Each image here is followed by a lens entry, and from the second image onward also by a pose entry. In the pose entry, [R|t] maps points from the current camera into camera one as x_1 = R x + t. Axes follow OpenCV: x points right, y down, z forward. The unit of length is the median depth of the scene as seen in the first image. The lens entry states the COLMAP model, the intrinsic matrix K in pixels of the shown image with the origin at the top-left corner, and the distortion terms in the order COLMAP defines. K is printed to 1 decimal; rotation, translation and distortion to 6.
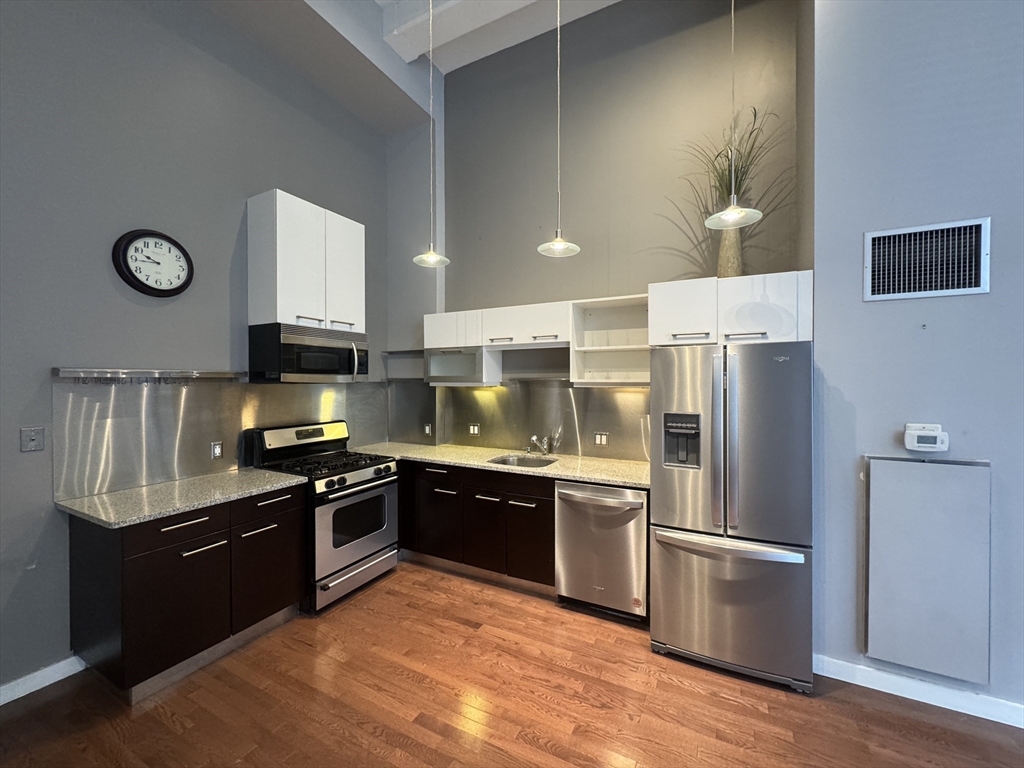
lens RADIAL K [[410.0, 0, 512.1], [0, 410.0, 385.0], [0, 0, 1]] dist [-0.002268, -0.000336]
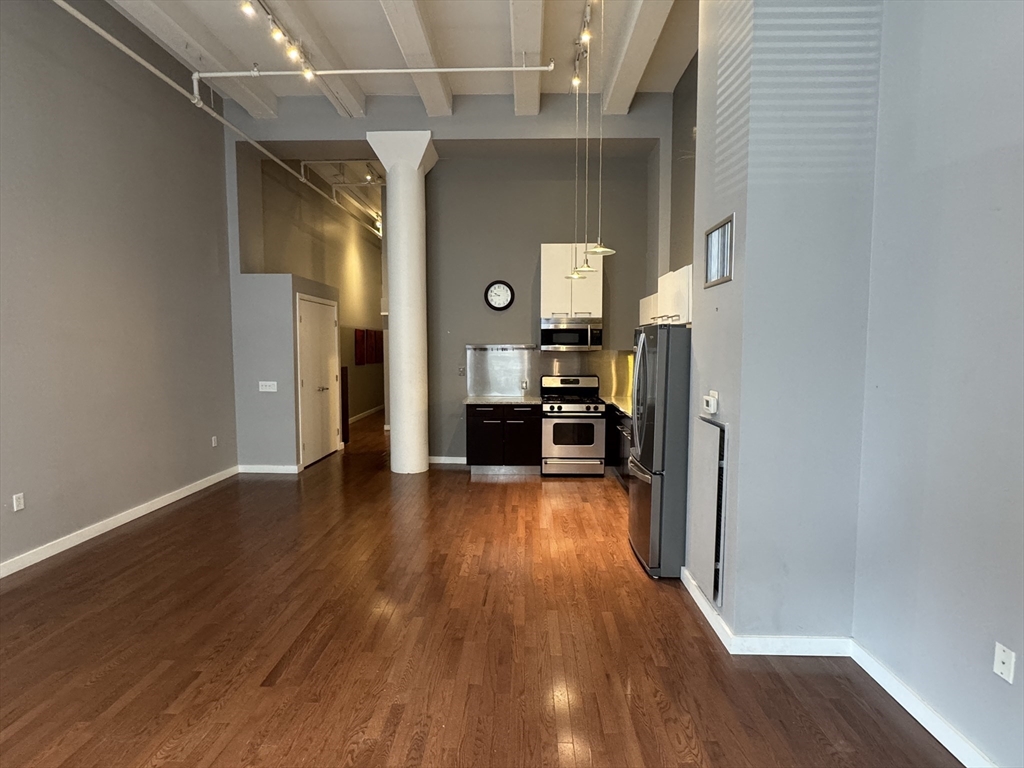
lens RADIAL K [[520.6, 0, 514.8], [0, 520.6, 386.7], [0, 0, 1]] dist [-0.004741, 0.000195]
pose [[0.440054, 0.072023, -0.895078, 1.494849], [-0.012316, 0.997169, 0.074182, -0.015997], [0.897887, -0.021620, 0.439696, -0.140739]]
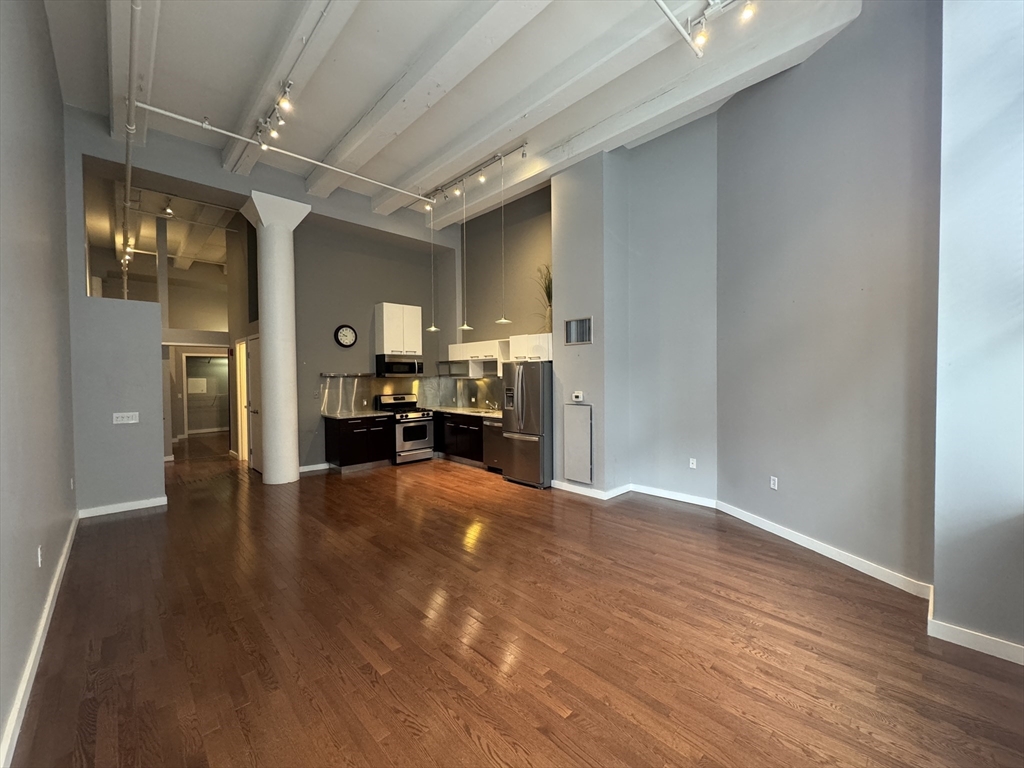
lens RADIAL K [[410.0, 0, 512.9], [0, 410.0, 384.5], [0, 0, 1]] dist [-0.002268, -0.000336]
pose [[0.948516, 0.001008, -0.316728, 1.026747], [0.002935, 0.999924, 0.011974, 0.011938], [0.316716, -0.012287, 0.948441, -1.211854]]
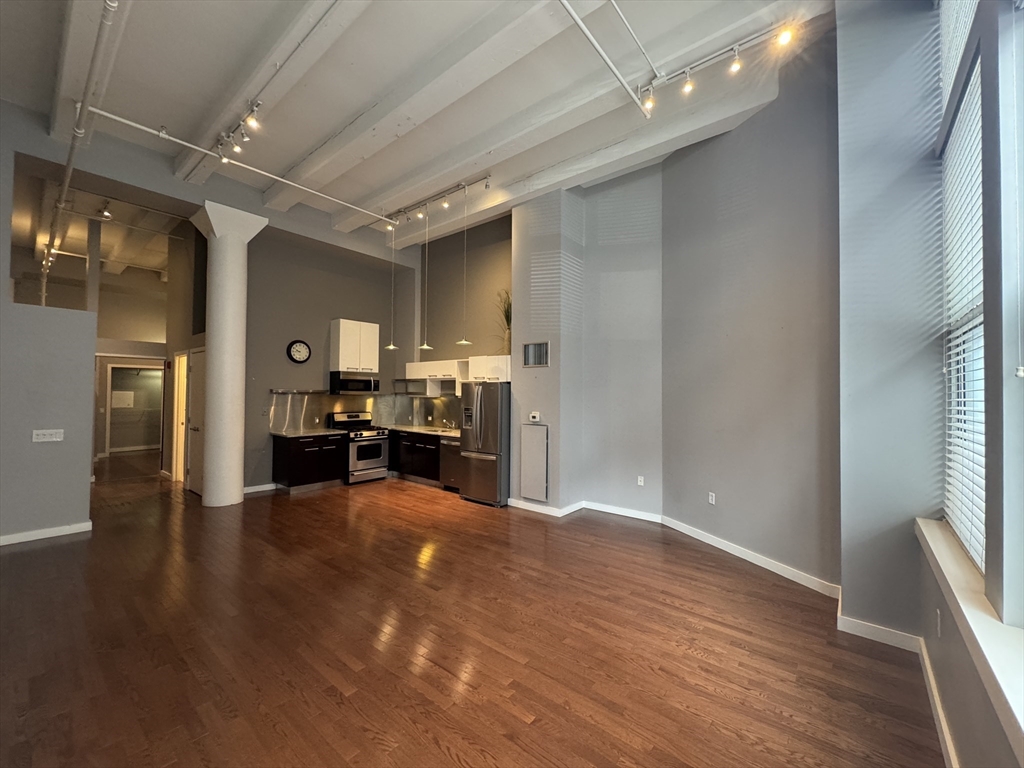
lens RADIAL K [[410.0, 0, 513.1], [0, 410.0, 384.8], [0, 0, 1]] dist [-0.002268, -0.000336]
pose [[0.978952, 0.006498, -0.203989, 1.010693], [-0.013038, 0.999443, -0.030731, -0.001562], [0.203675, 0.032744, 0.978491, -1.278242]]
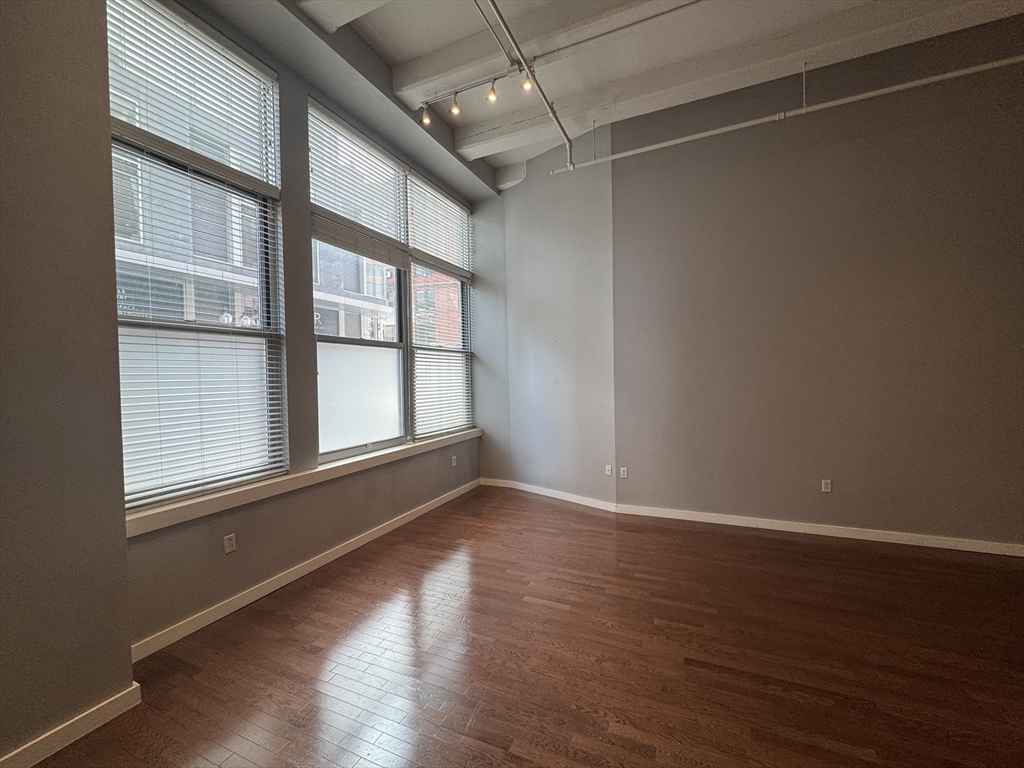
lens RADIAL K [[410.0, 0, 515.3], [0, 410.0, 387.4], [0, 0, 1]] dist [-0.002268, -0.000336]
pose [[-0.997508, 0.024139, -0.066295, 0.944765], [0.021736, 0.999089, 0.036733, -0.027865], [0.067121, 0.035200, -0.997124, 0.631922]]
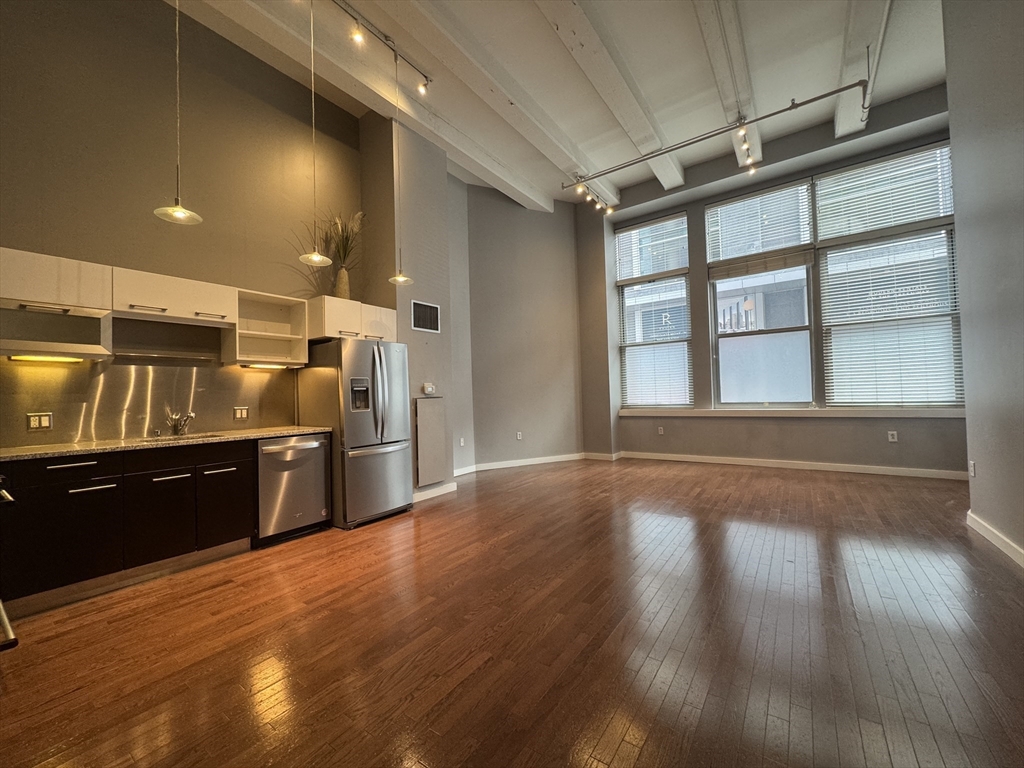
lens RADIAL K [[410.0, 0, 514.2], [0, 410.0, 384.3], [0, 0, 1]] dist [-0.002268, -0.000336]
pose [[0.134141, 0.020839, 0.990743, -0.953265], [0.040619, 0.998823, -0.026509, 0.133502], [-0.990129, 0.043799, 0.133137, 0.112287]]
